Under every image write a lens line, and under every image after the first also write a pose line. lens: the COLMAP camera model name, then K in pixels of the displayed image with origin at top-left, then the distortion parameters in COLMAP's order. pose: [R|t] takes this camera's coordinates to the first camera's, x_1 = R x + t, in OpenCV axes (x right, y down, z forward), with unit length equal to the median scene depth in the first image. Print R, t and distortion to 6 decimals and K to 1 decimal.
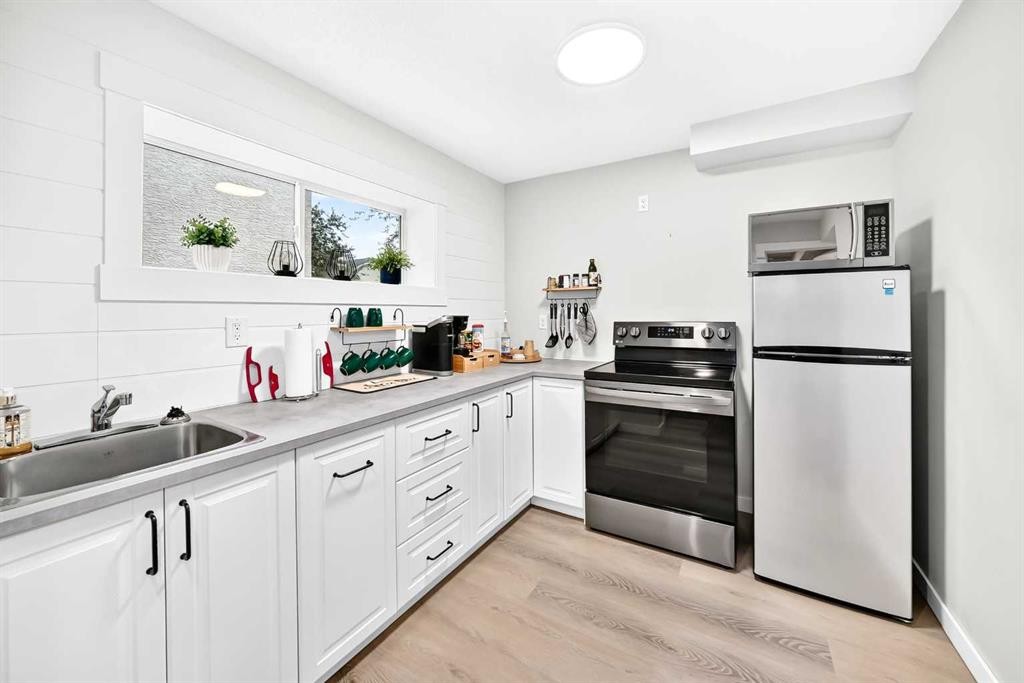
lens RADIAL K [[377.7, 0, 519.0], [0, 377.7, 310.8], [0, 0, 1]] dist [-0.025736, 0.008088]
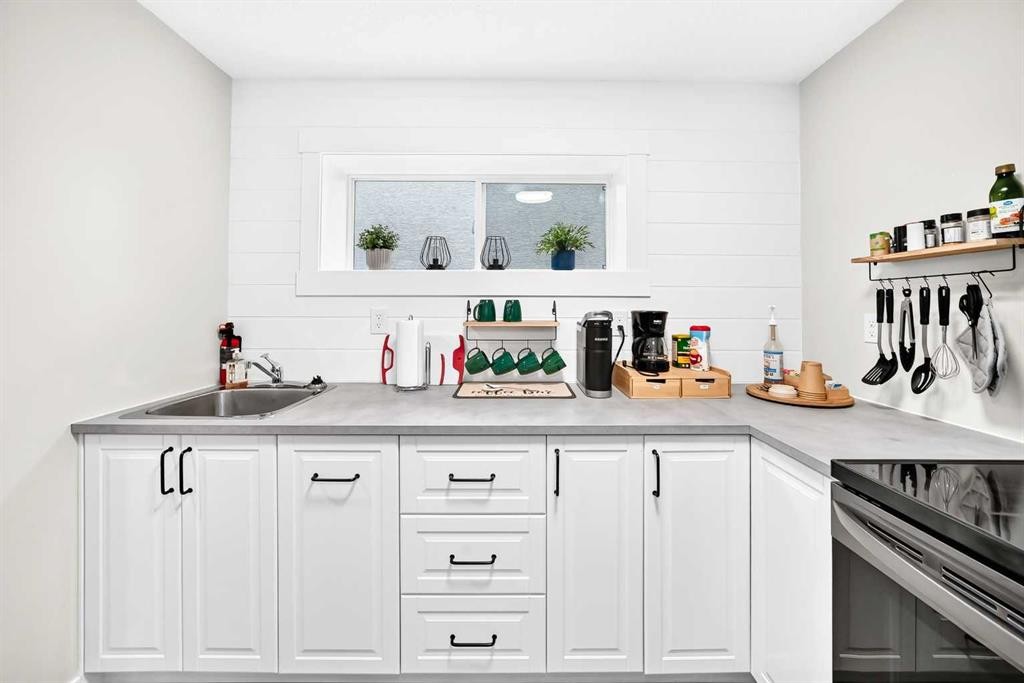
lens RADIAL K [[377.7, 0, 519.0], [0, 377.7, 310.8], [0, 0, 1]] dist [-0.025736, 0.008088]
pose [[0.530415, 0.018026, -0.847547, 0.302933], [-0.004680, 0.999821, 0.018336, 0.001361], [0.847725, -0.005759, 0.530404, 0.494182]]
